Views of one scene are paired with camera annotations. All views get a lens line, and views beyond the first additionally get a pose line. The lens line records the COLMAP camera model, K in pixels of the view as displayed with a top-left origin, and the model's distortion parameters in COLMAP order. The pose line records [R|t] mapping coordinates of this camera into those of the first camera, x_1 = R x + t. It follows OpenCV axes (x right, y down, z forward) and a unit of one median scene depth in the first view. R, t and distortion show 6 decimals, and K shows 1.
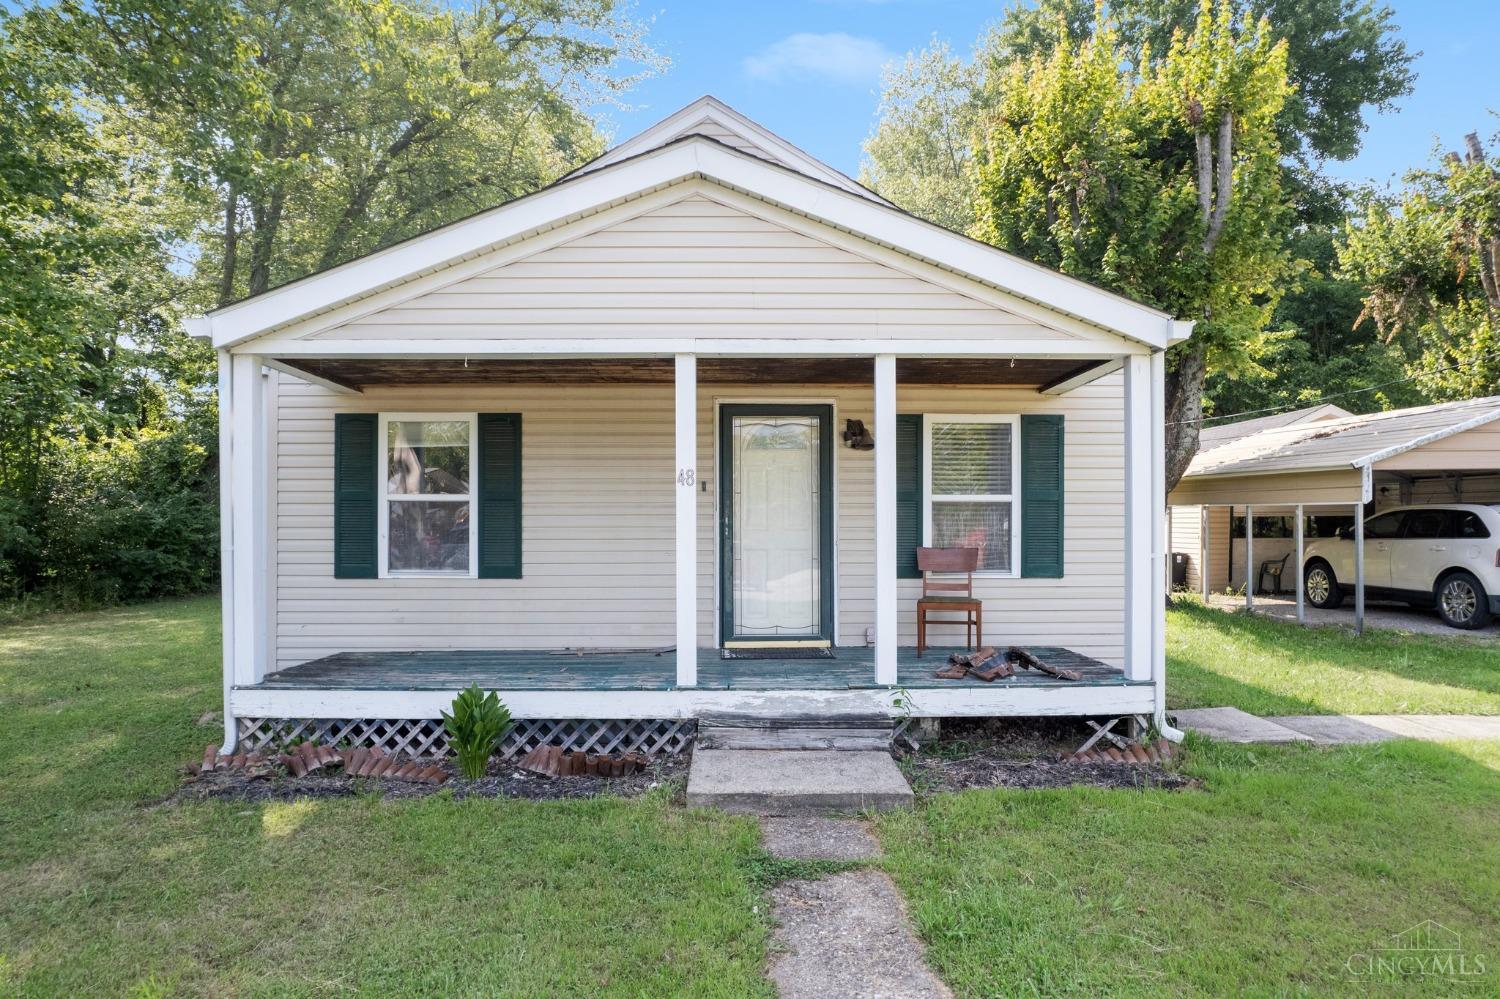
lens RADIAL K [[965.6, 0, 753.0], [0, 965.6, 520.3], [0, 0, 1]] dist [-0.074704, 0.060865]
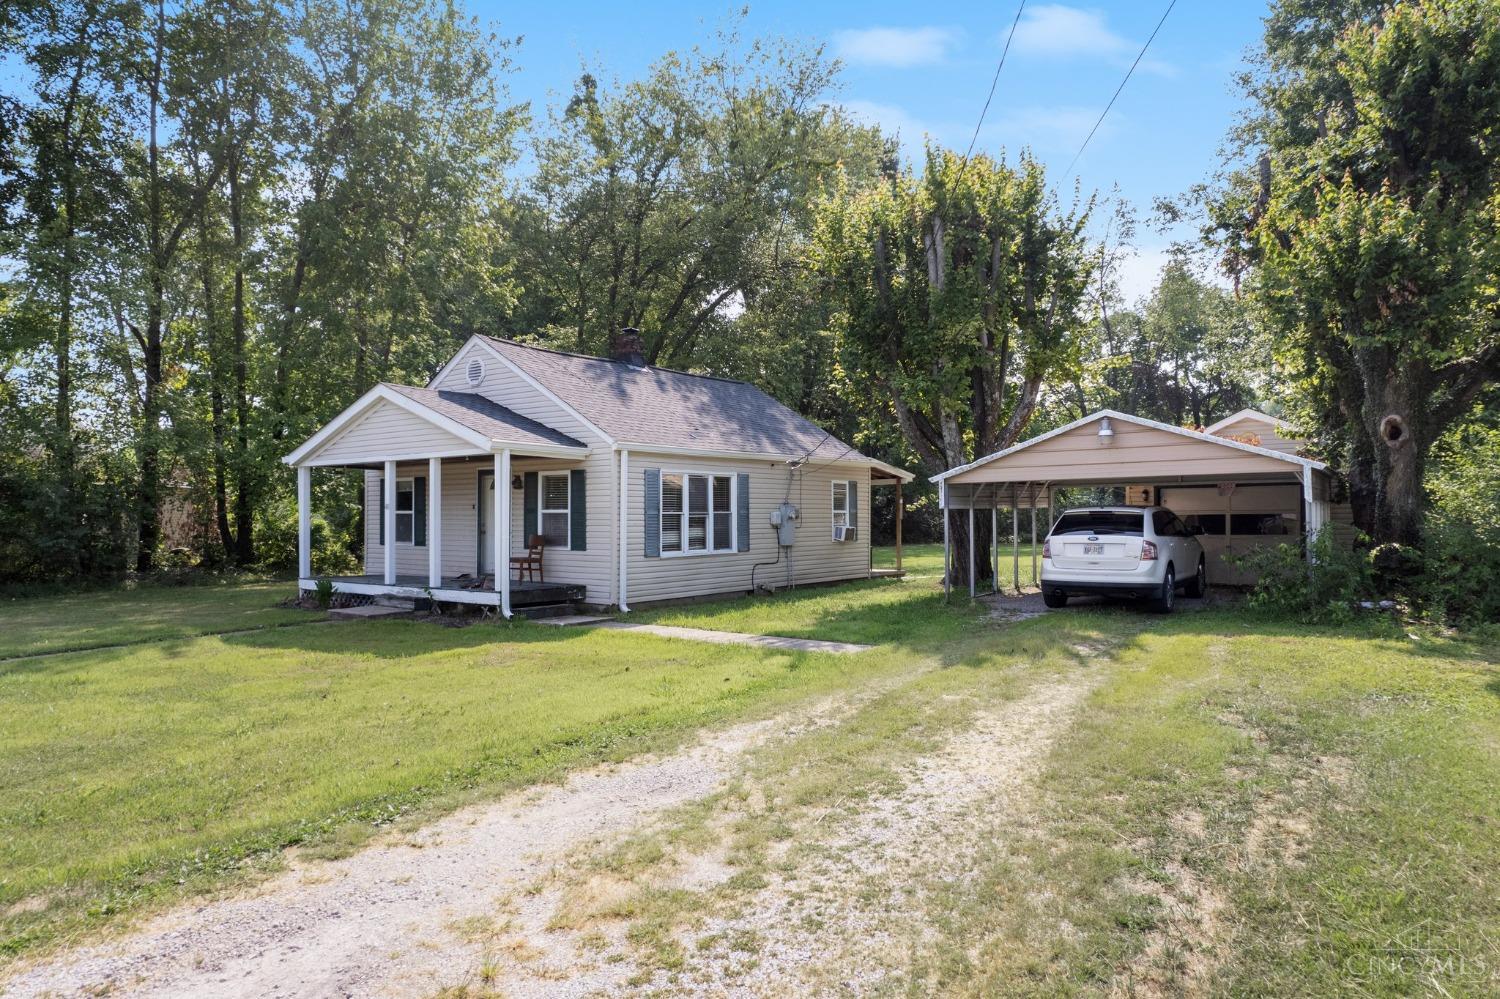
lens RADIAL K [[963.2, 0, 750.0], [0, 963.2, 499.5], [0, 0, 1]] dist [-0.070108, 0.054942]
pose [[0.792102, -0.012196, -0.610267, 1.857397], [0.004096, 0.999884, -0.014666, -0.016576], [0.610376, 0.009117, 0.792060, -0.392698]]
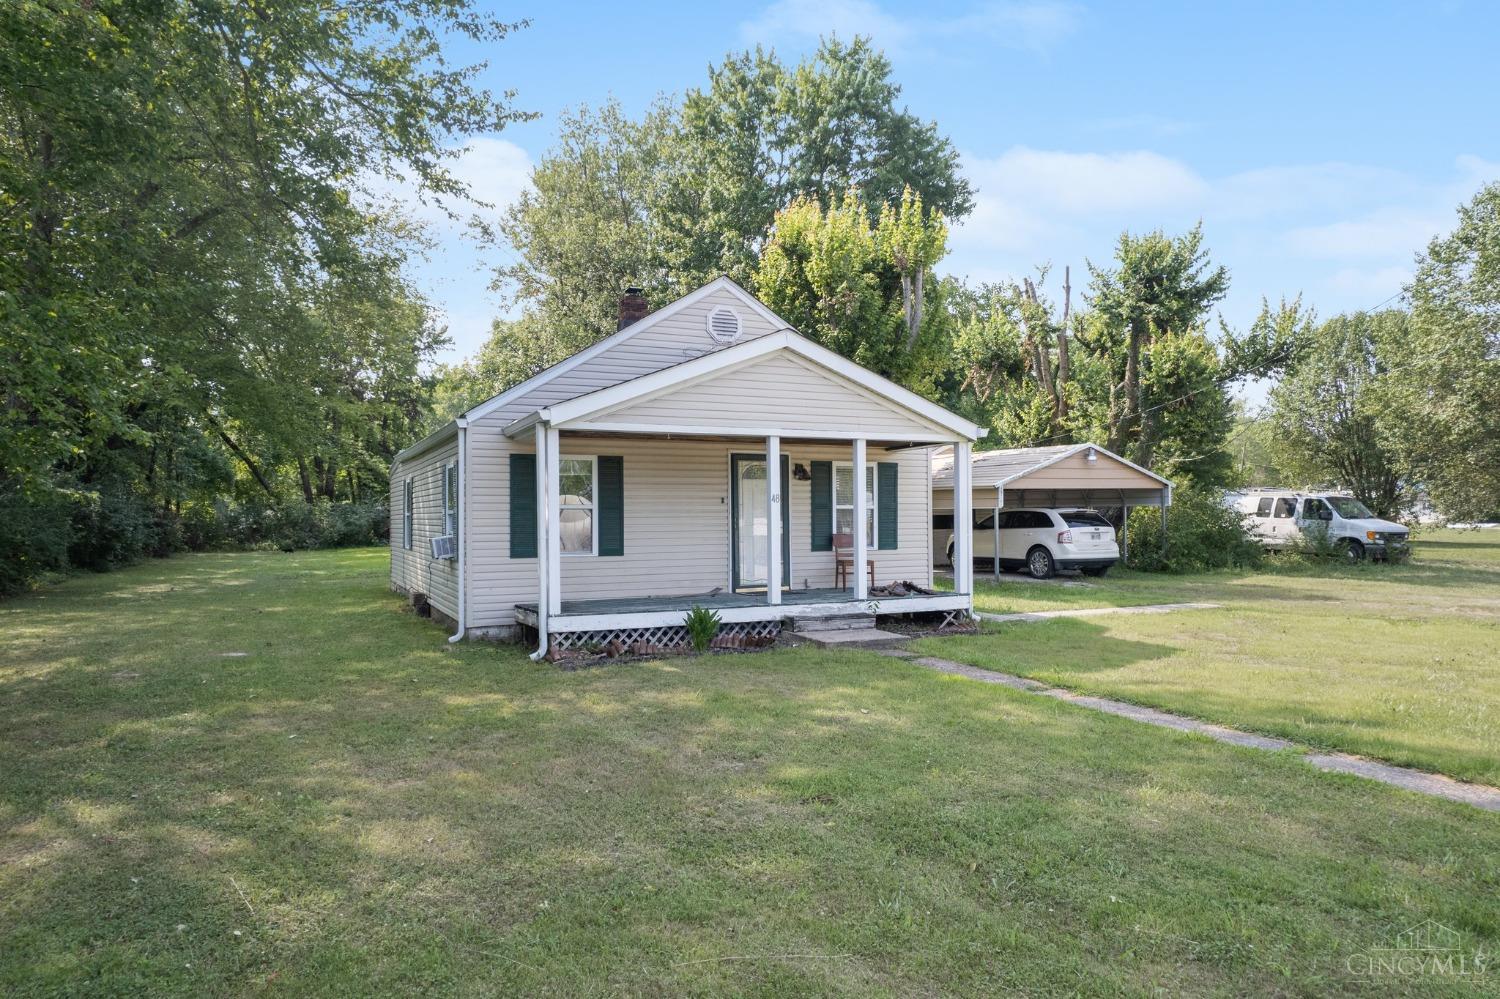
lens RADIAL K [[965.6, 0, 753.0], [0, 965.6, 520.3], [0, 0, 1]] dist [-0.074704, 0.060865]
pose [[0.909078, -0.006170, 0.416580, -0.733574], [0.005389, 0.999981, 0.003051, -0.004505], [-0.416591, -0.000528, 0.909094, -0.612063]]
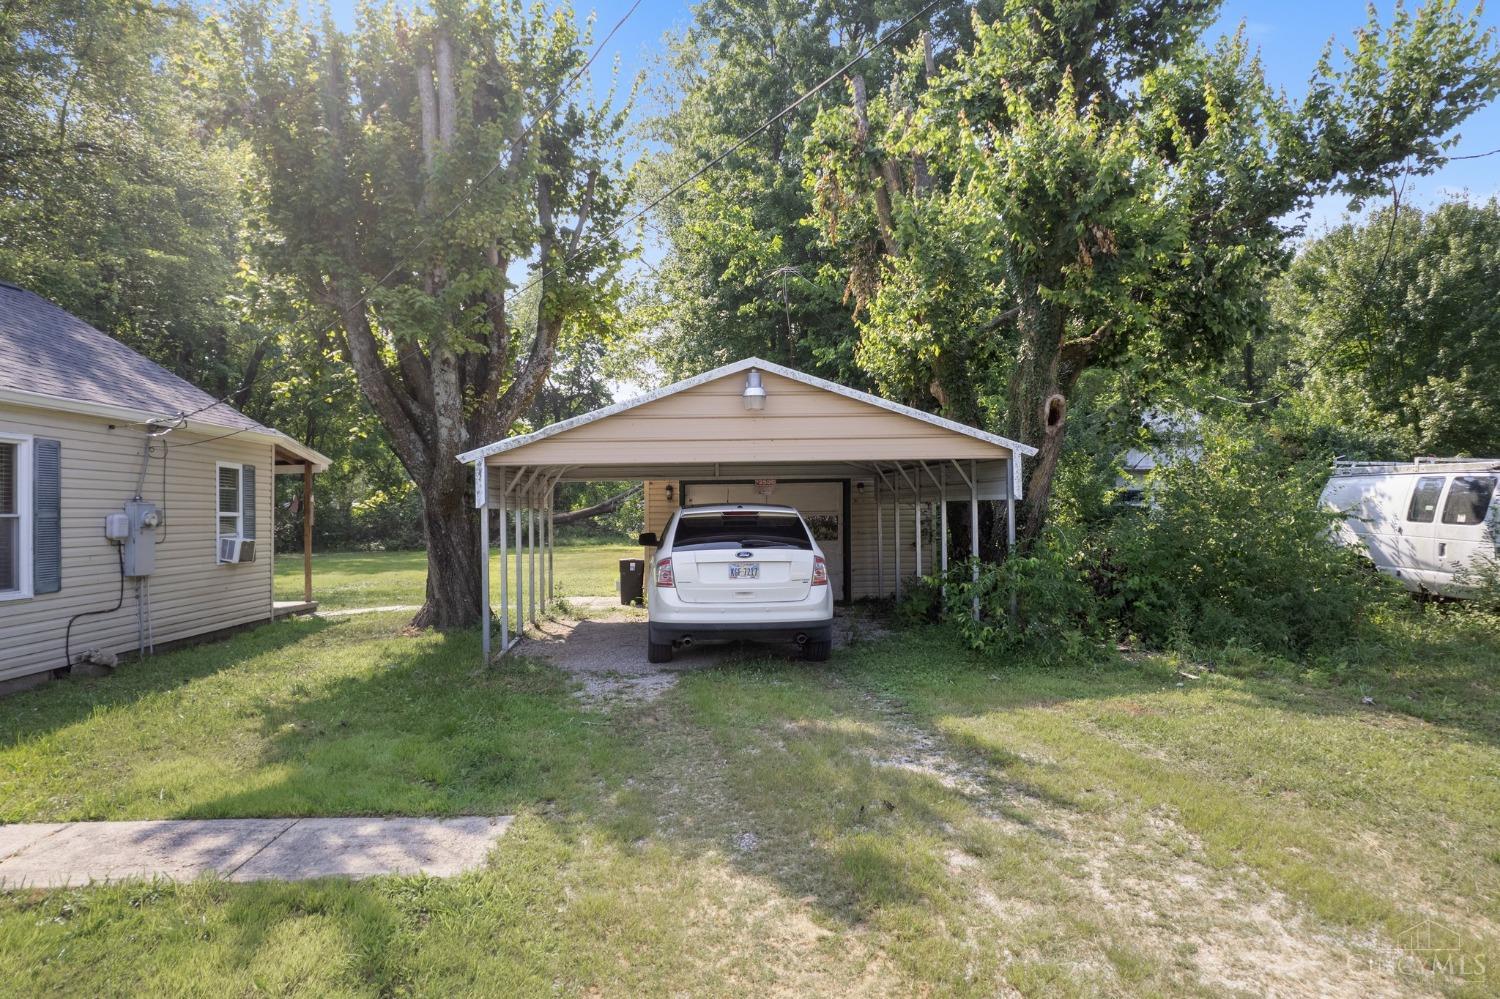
lens RADIAL K [[963.2, 0, 750.0], [0, 963.2, 499.5], [0, 0, 1]] dist [-0.070108, 0.054942]
pose [[0.999358, -0.006621, 0.035215, 1.234215], [0.007142, 0.999866, -0.014706, -0.016209], [-0.035113, 0.014948, 0.999272, 0.267952]]
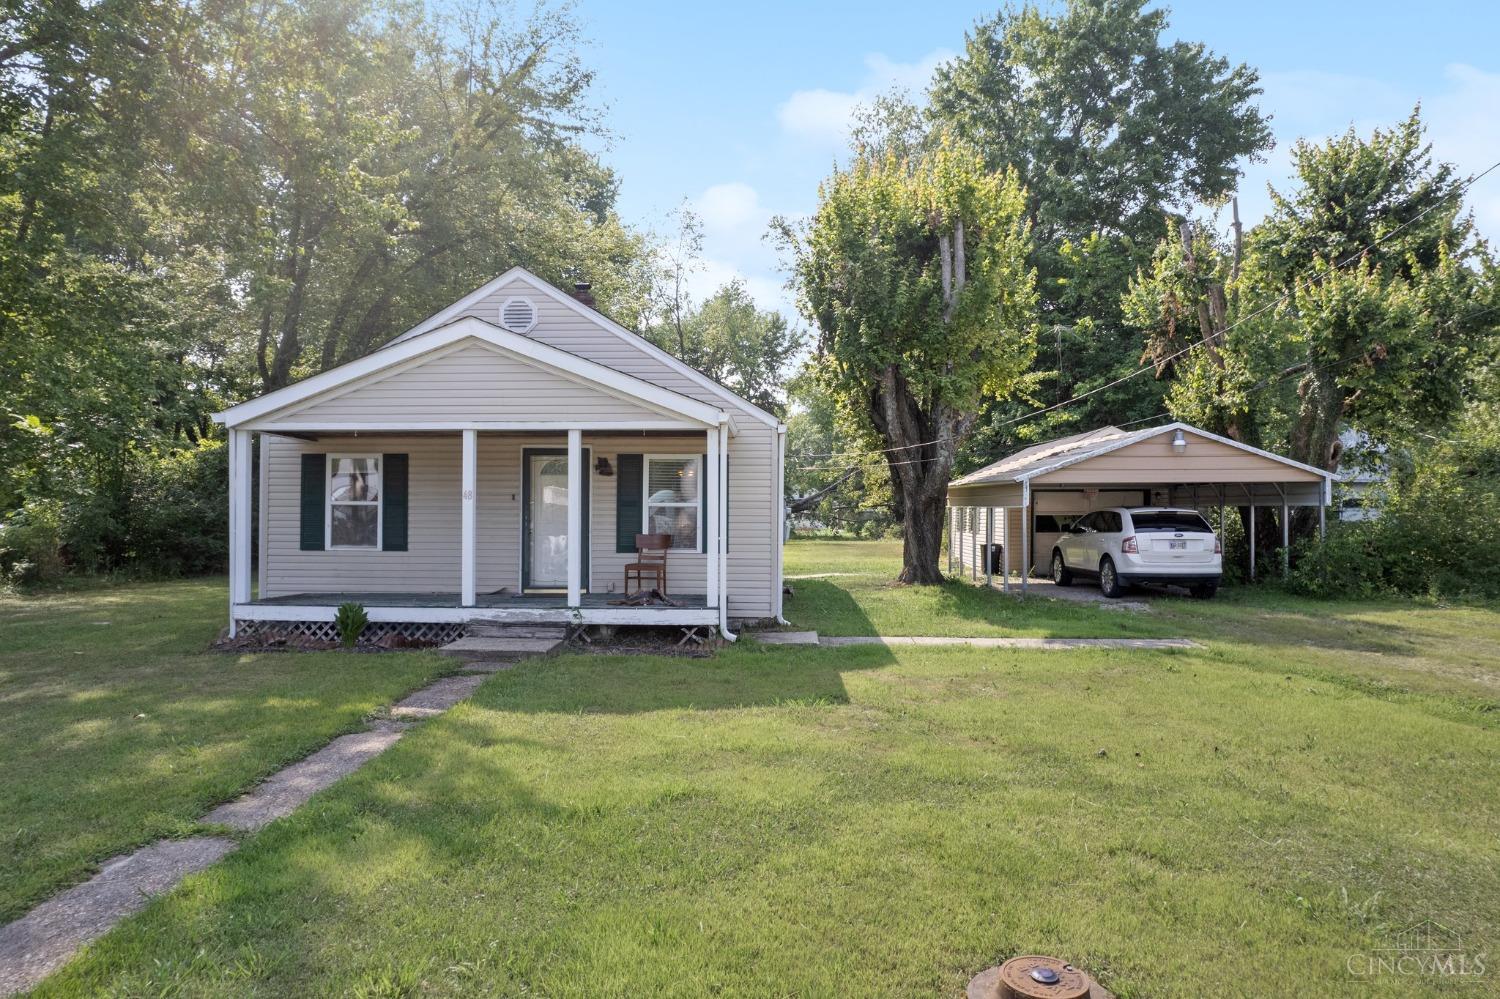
lens RADIAL K [[963.2, 0, 750.0], [0, 963.2, 499.5], [0, 0, 1]] dist [-0.070108, 0.054942]
pose [[0.998635, 0.003870, -0.052080, 0.453411], [-0.004698, 0.999864, -0.015785, -0.006696], [0.052012, 0.016008, 0.998518, -0.659136]]
